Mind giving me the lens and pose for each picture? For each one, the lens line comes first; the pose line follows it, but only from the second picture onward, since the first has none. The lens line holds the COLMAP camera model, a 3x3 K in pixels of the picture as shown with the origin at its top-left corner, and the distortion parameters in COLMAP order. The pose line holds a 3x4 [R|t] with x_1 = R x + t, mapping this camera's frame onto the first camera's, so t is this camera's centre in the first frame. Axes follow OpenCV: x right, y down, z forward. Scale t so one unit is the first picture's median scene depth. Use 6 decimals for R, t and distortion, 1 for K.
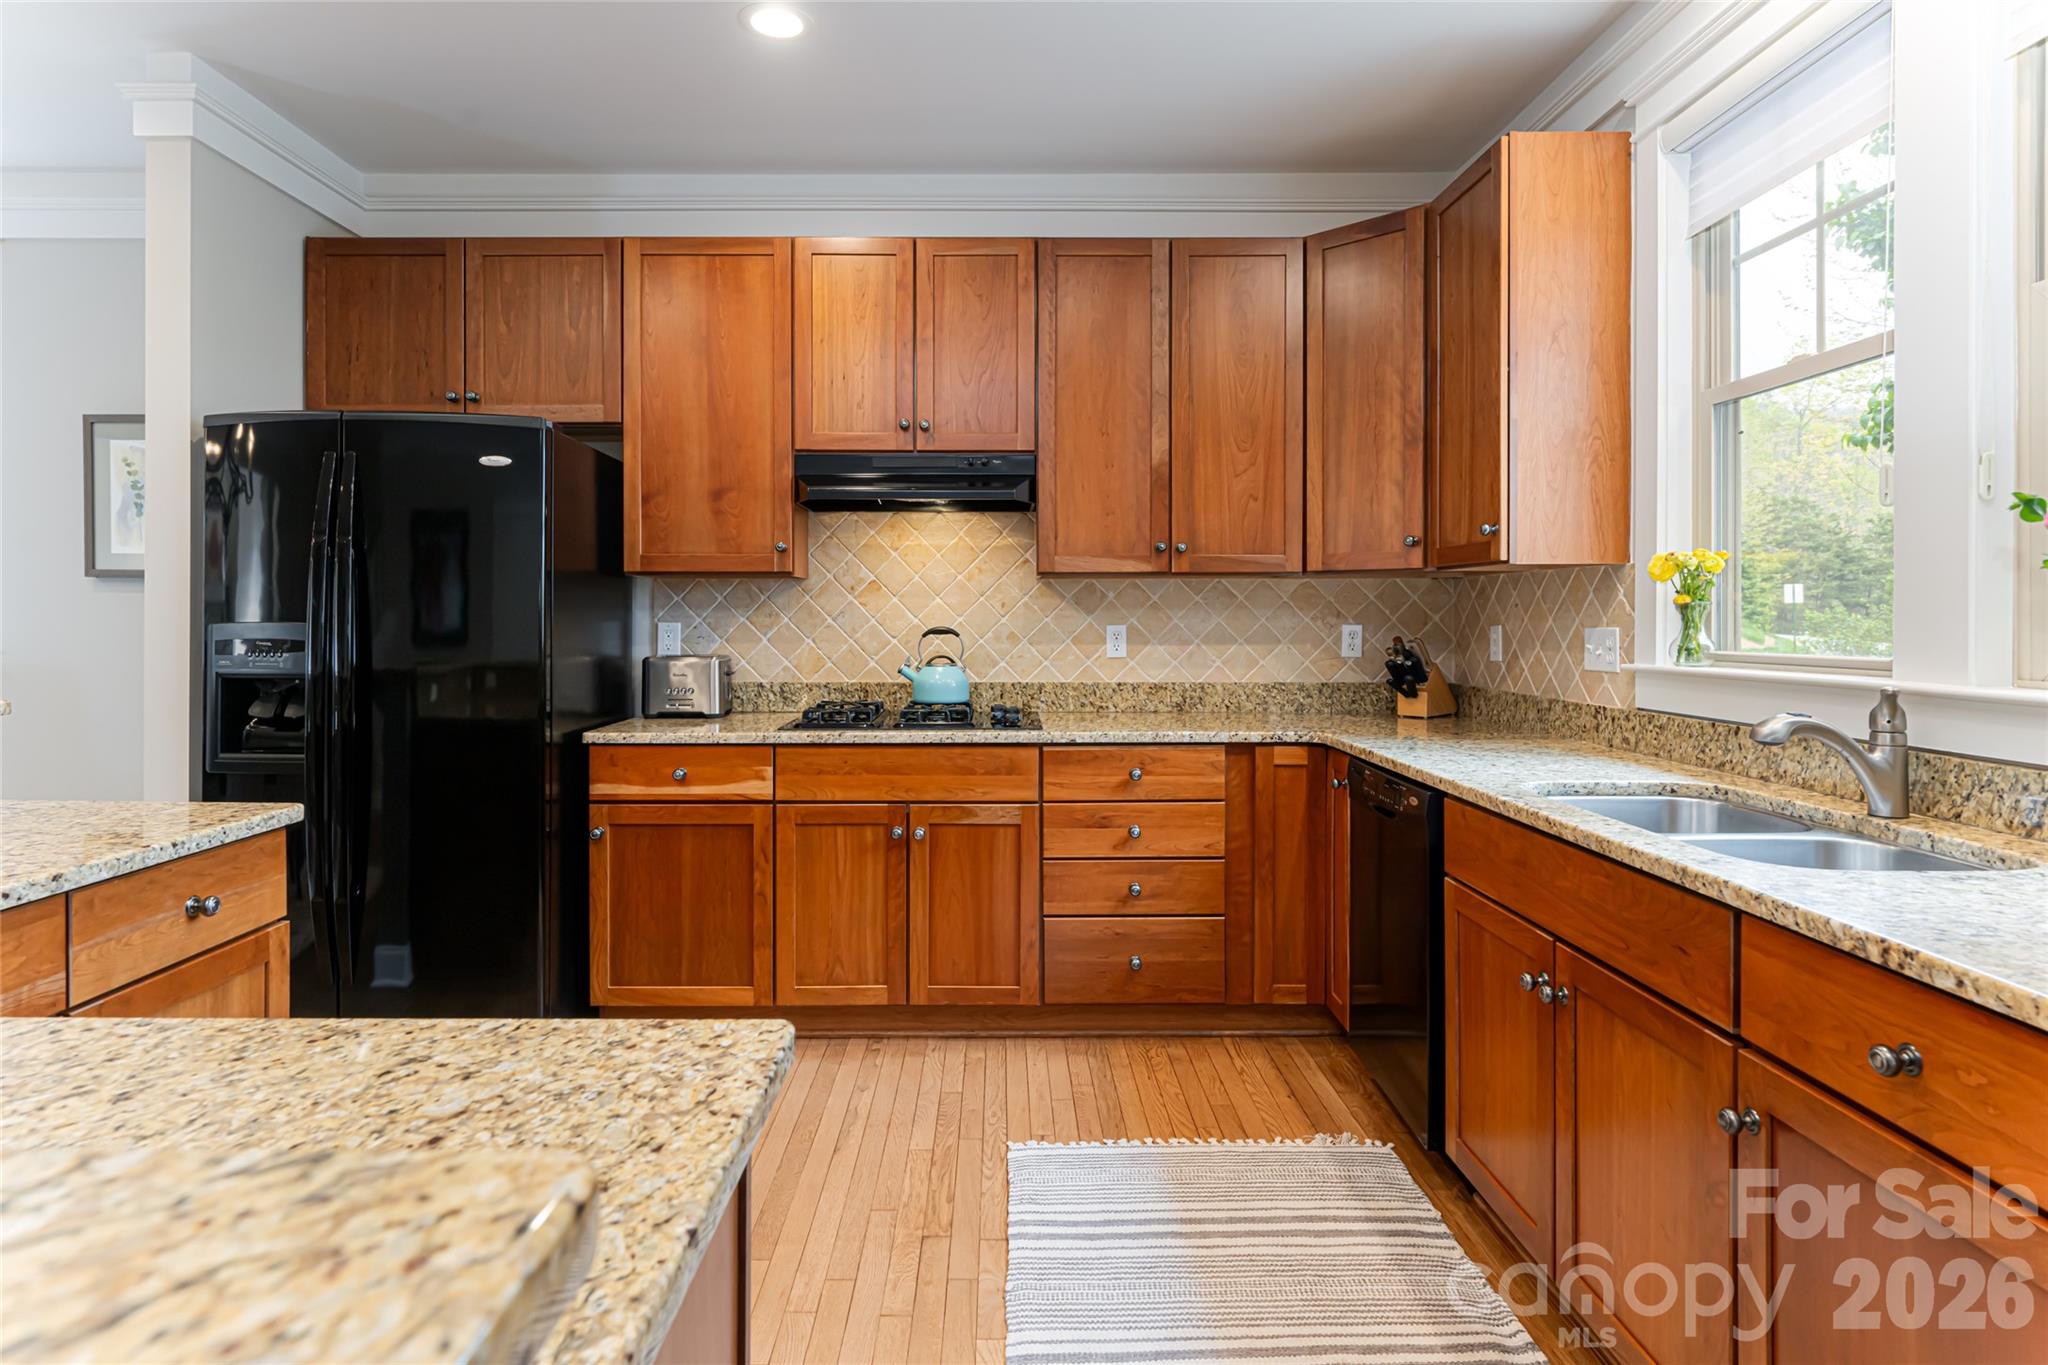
lens RADIAL K [[1113.5, 0, 1035.9], [0, 1113.5, 620.6], [0, 0, 1]] dist [-0.000757, 0.000400]
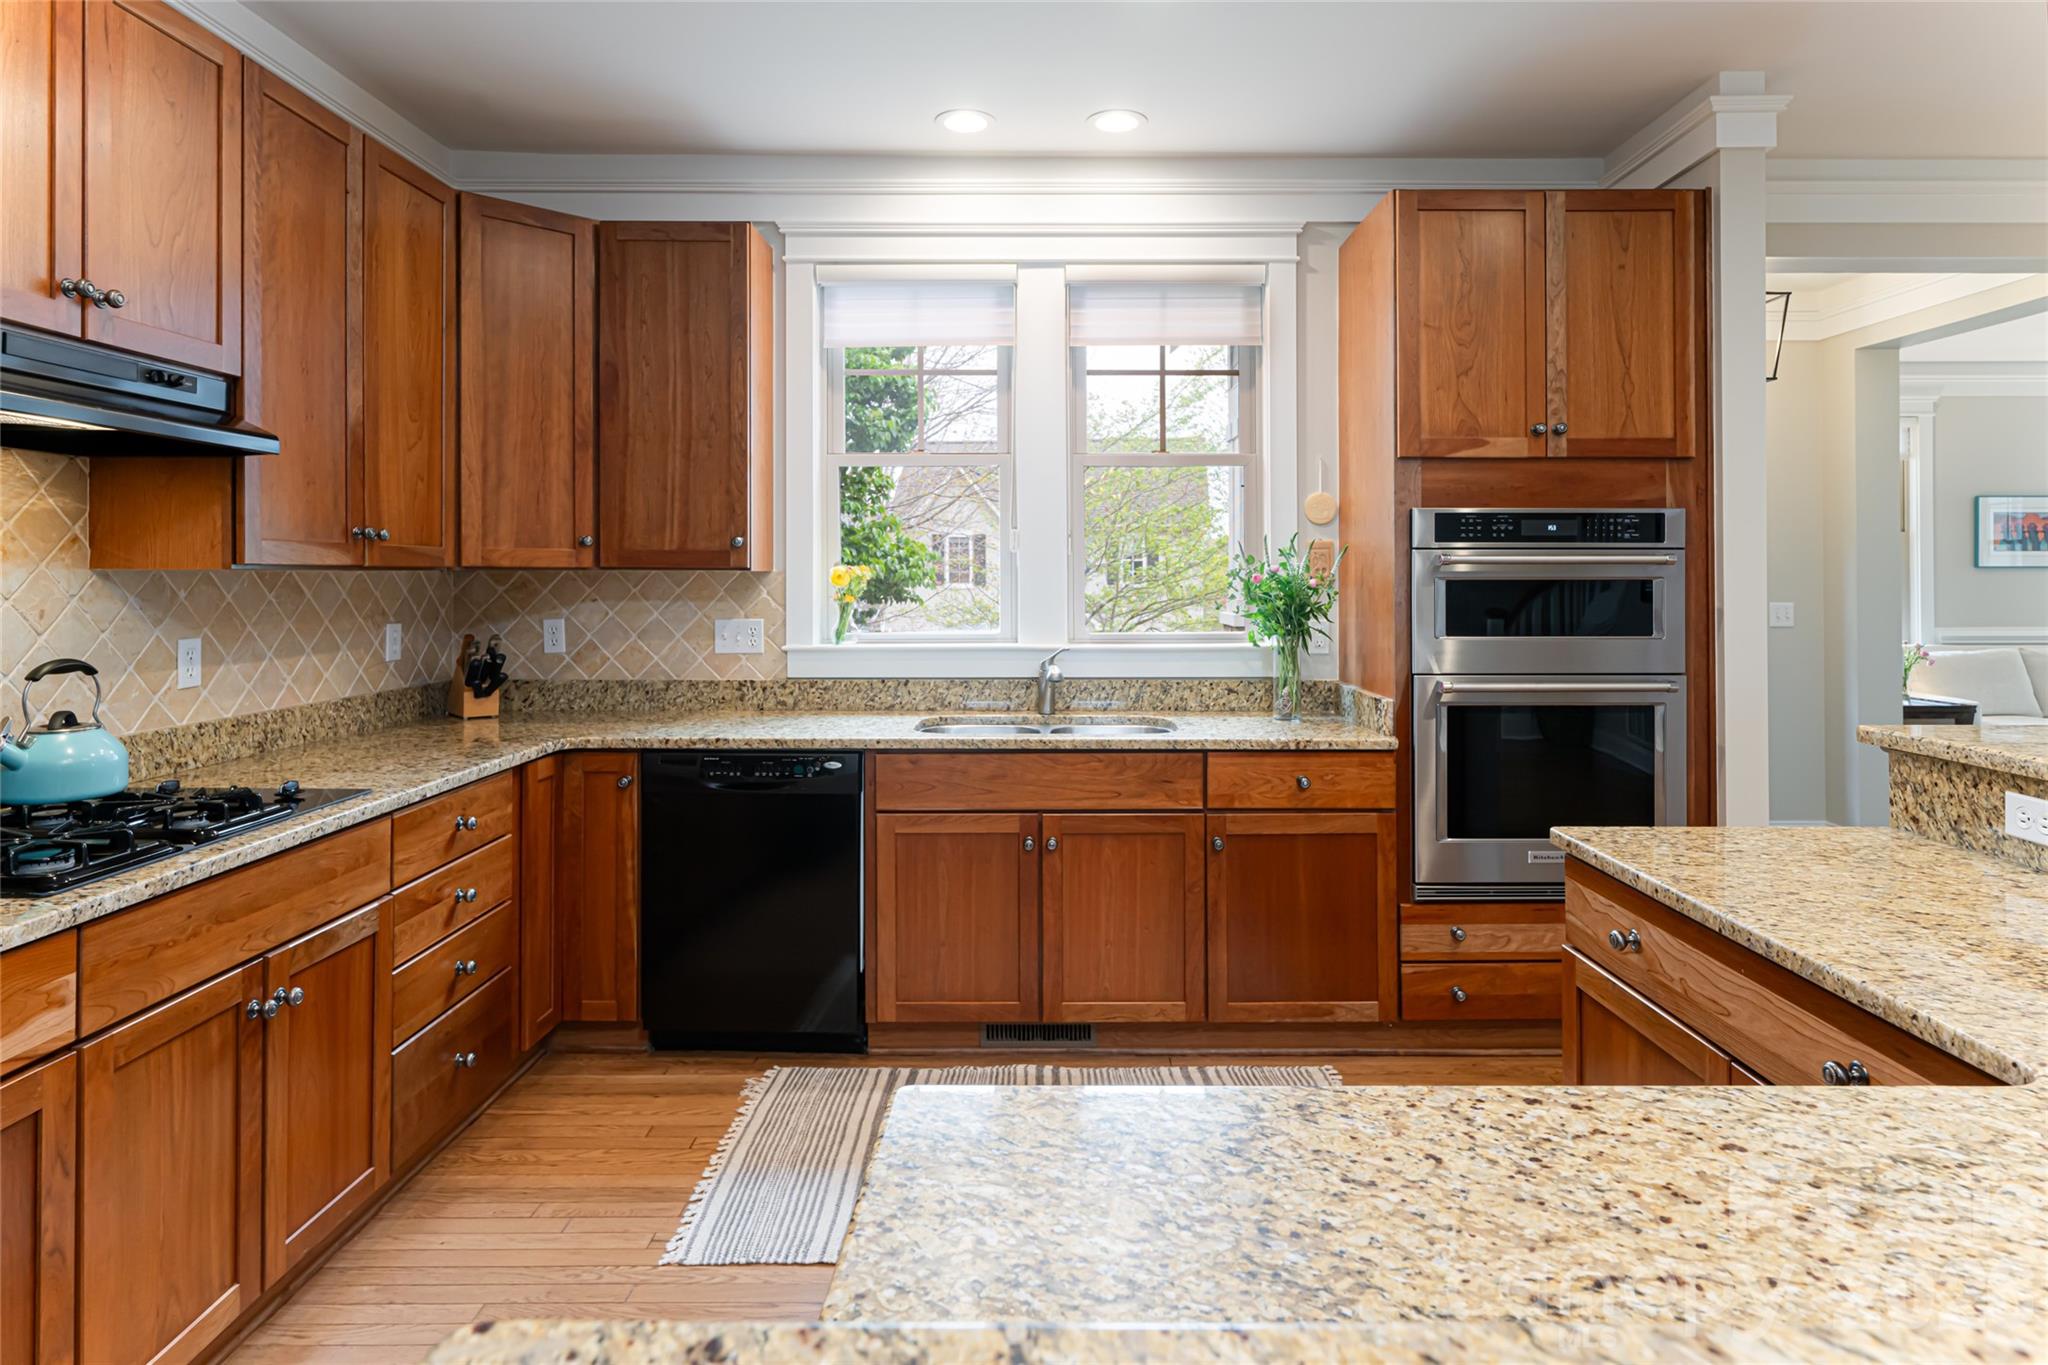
lens RADIAL K [[1113.5, 0, 1029.8], [0, 1113.5, 577.8], [0, 0, 1]] dist [-0.000757, 0.000400]
pose [[0.035268, -0.000008, 0.999378, -0.648364], [0.004884, 0.999988, -0.000164, -0.033698], [-0.999366, 0.004887, 0.035267, 0.527866]]
